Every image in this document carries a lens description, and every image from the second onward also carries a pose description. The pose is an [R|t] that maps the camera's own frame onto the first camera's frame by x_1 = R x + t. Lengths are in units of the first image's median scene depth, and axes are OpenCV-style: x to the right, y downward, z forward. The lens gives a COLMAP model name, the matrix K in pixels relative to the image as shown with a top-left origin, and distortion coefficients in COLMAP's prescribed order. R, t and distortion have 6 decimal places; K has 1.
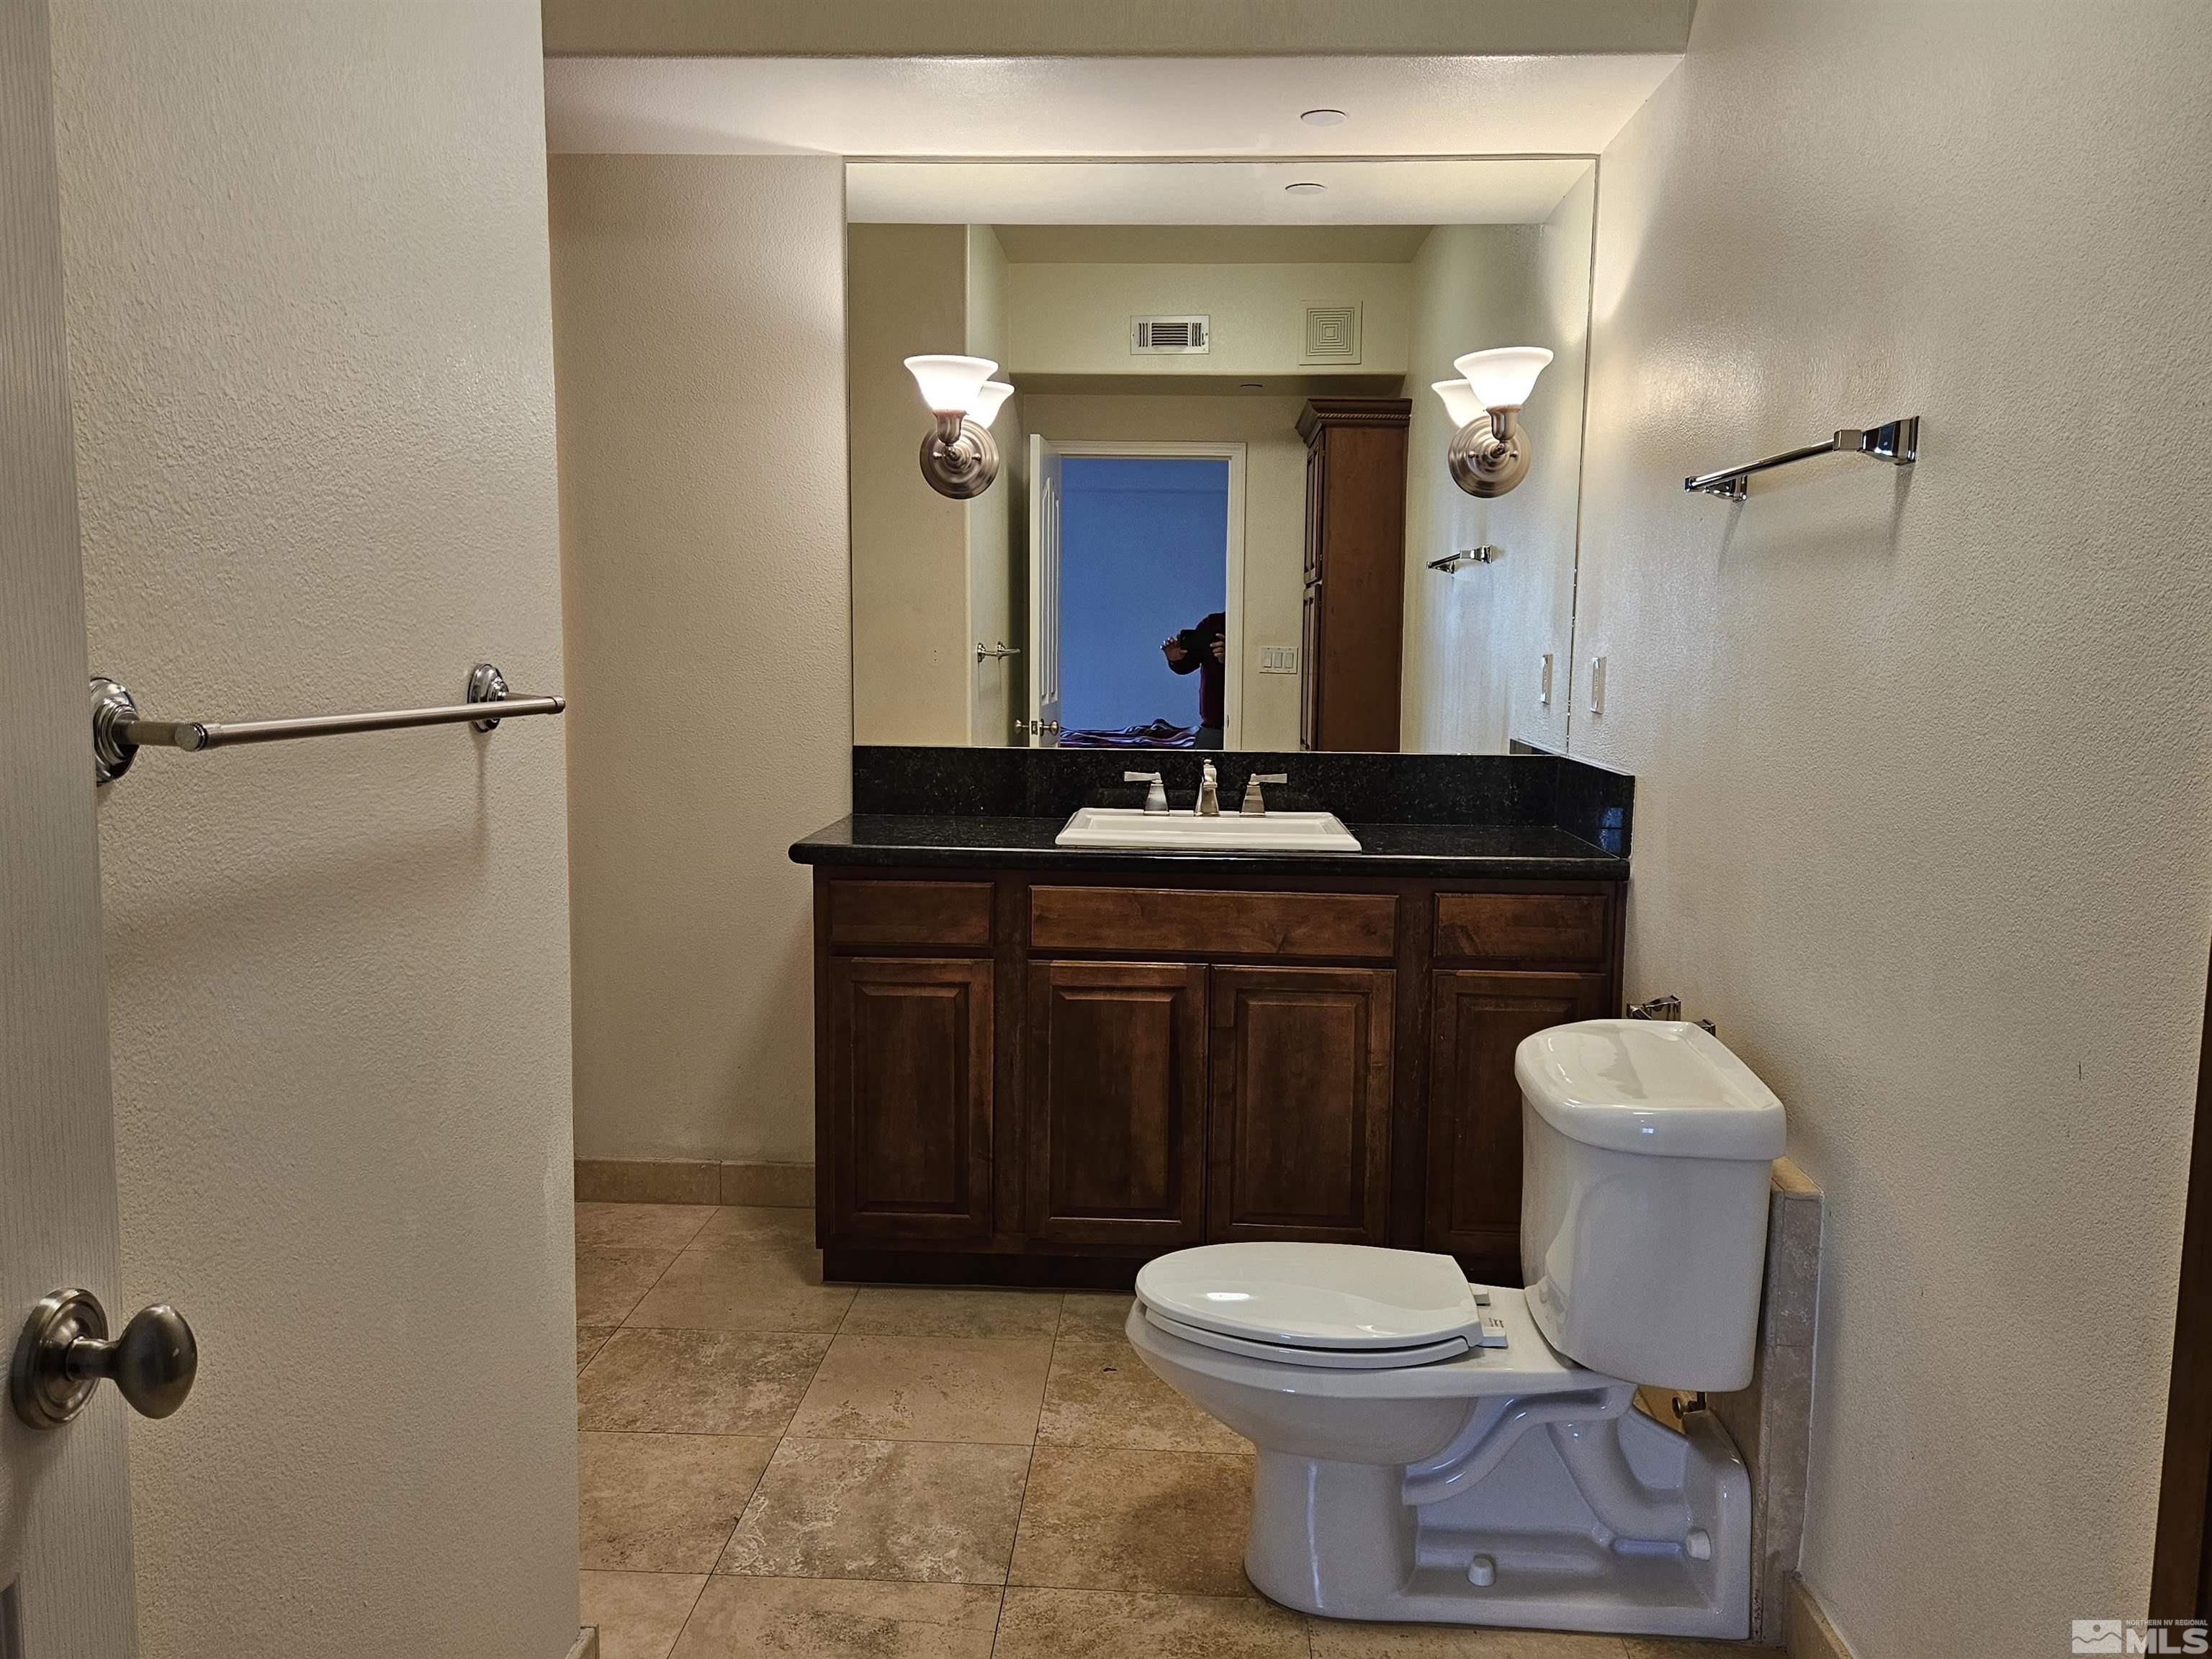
lens RADIAL K [[1716.2, 0, 1112.8], [0, 1716.2, 858.0], [0, 0, 1]] dist [0.091380, -0.087068]
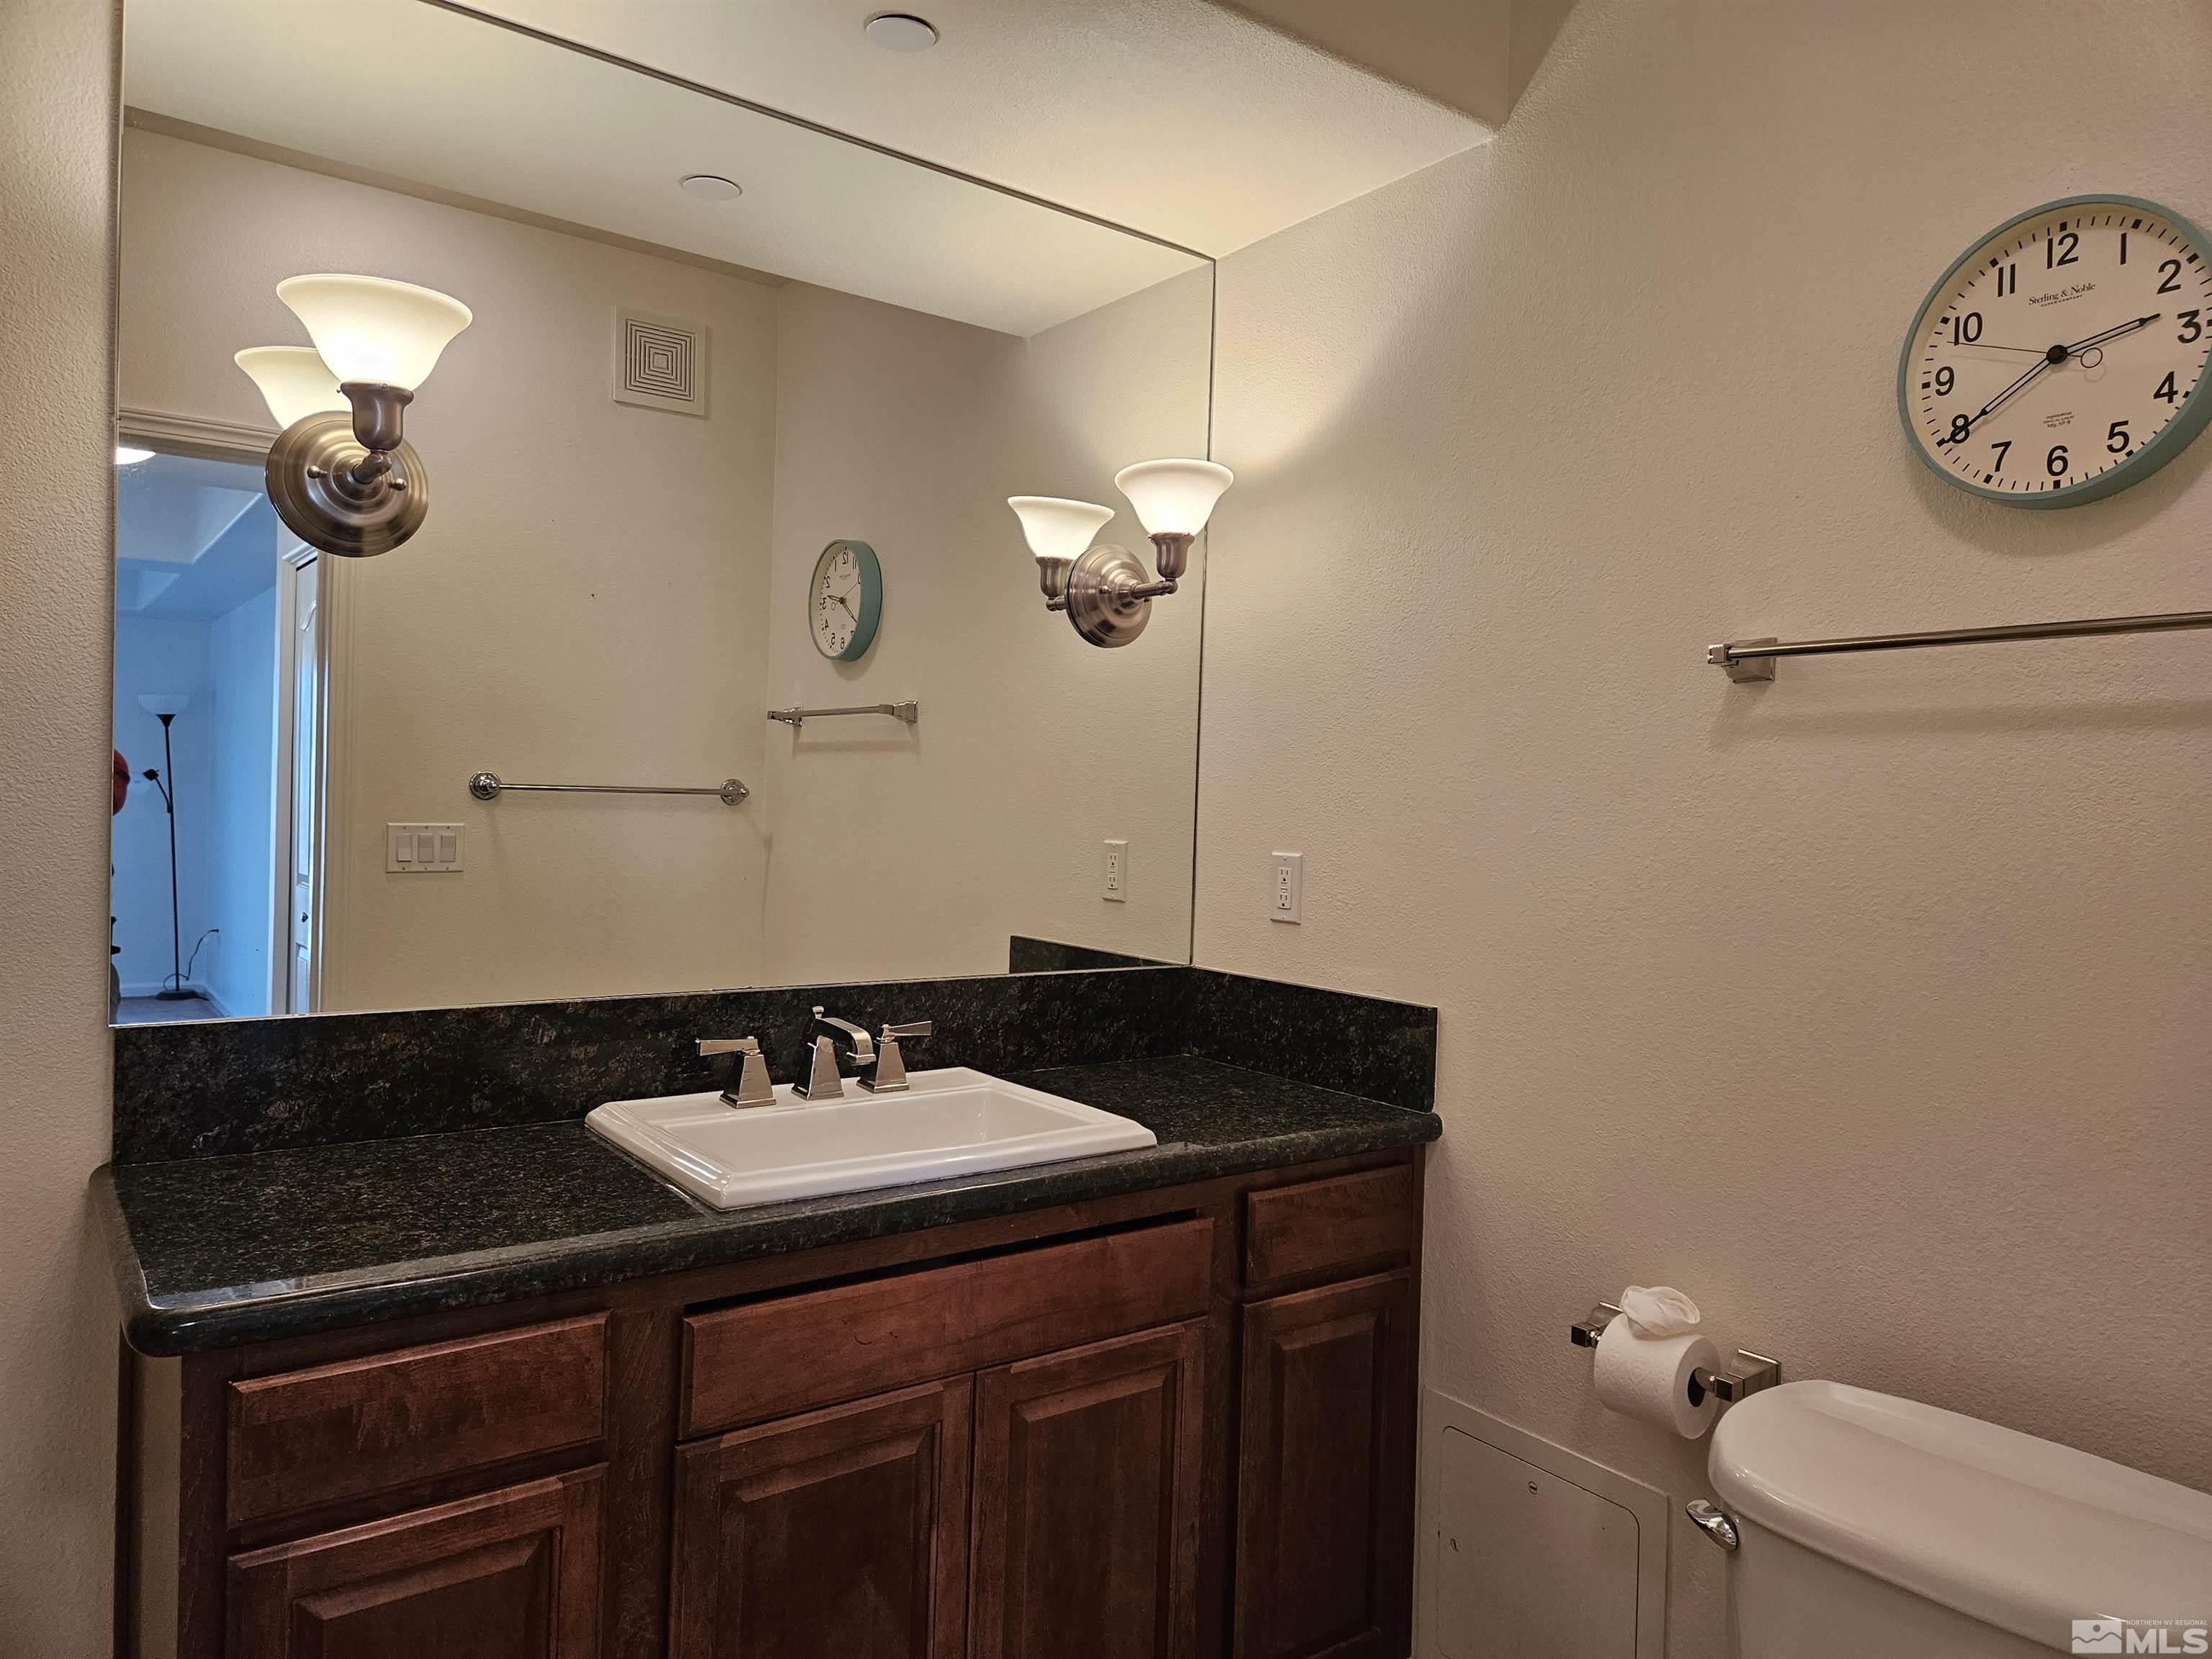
lens RADIAL K [[1460.2, 0, 1130.6], [0, 1460.2, 834.8], [0, 0, 1]] dist [0.075747, -0.069847]
pose [[0.770326, -0.004403, 0.637635, -0.212373], [0.061179, 0.995873, -0.067034, -0.080544], [-0.634709, 0.090648, 0.767416, 0.512128]]
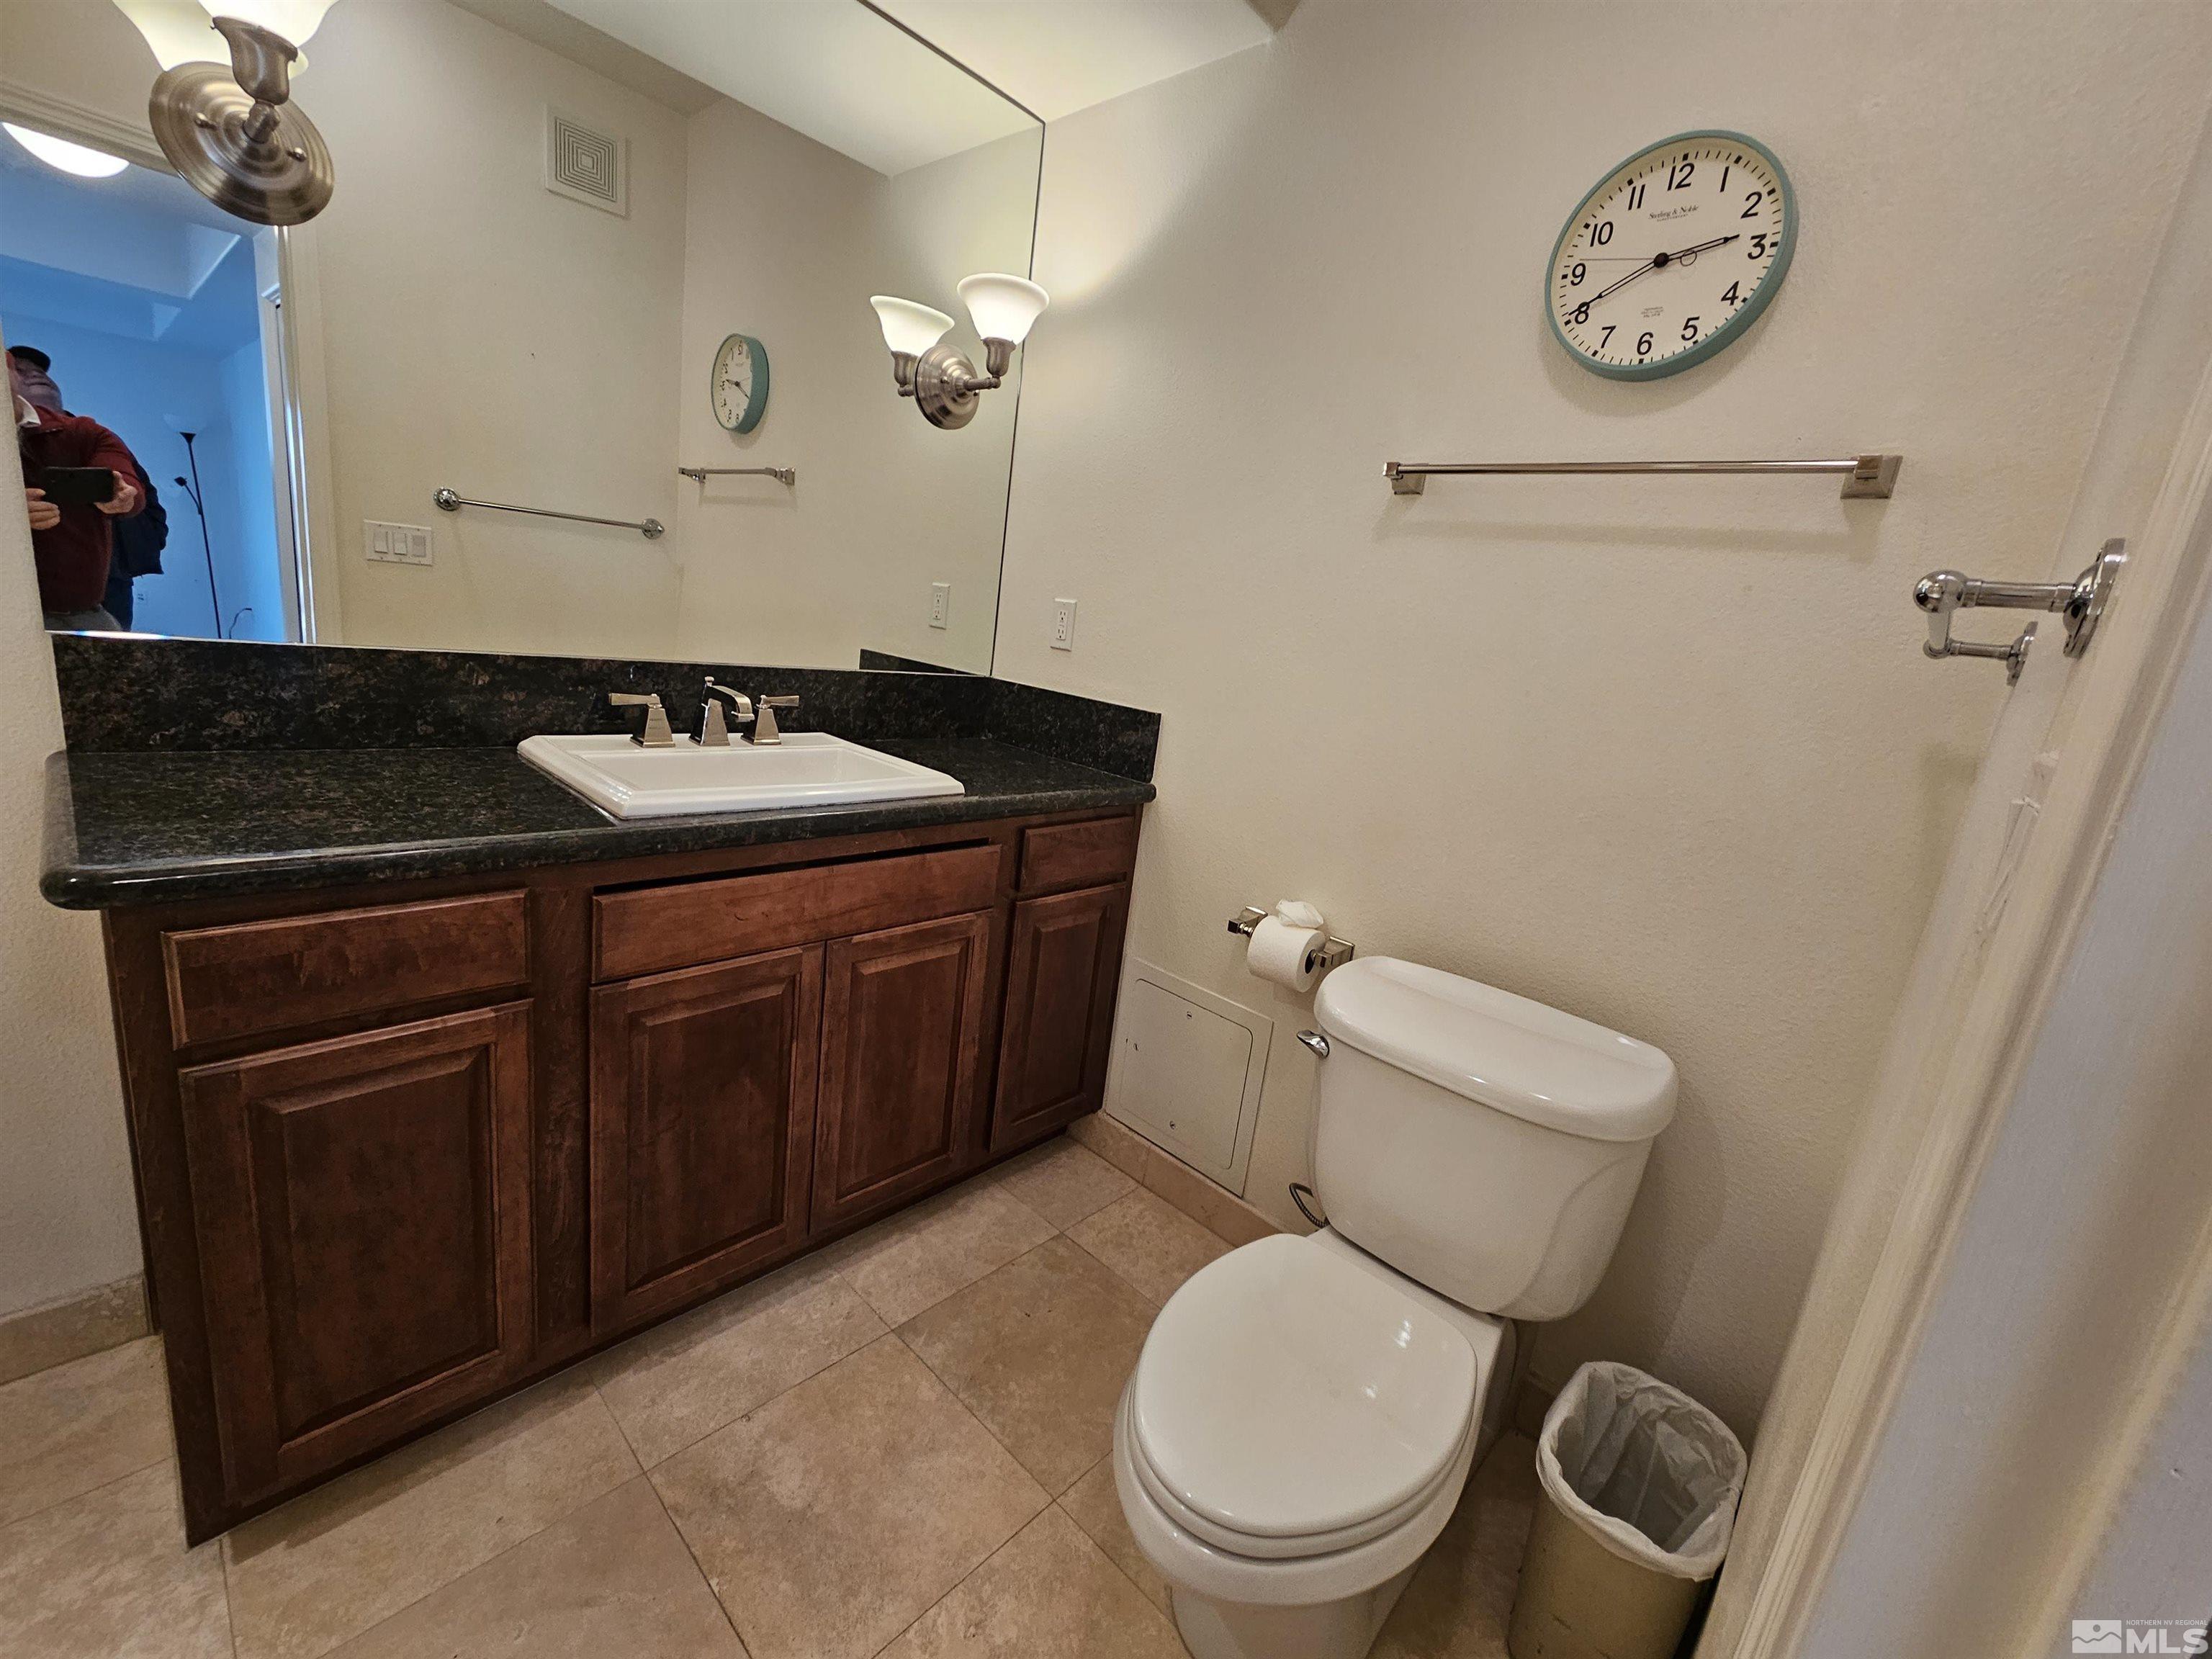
lens RADIAL K [[906.5, 0, 1110.9], [0, 906.5, 819.7], [0, 0, 1]] dist [0.001309, -0.000399]
pose [[0.640837, -0.105795, 0.760352, -0.171933], [-0.018573, 0.988032, 0.153128, -0.062311], [-0.767453, -0.112252, 0.631202, 0.573402]]
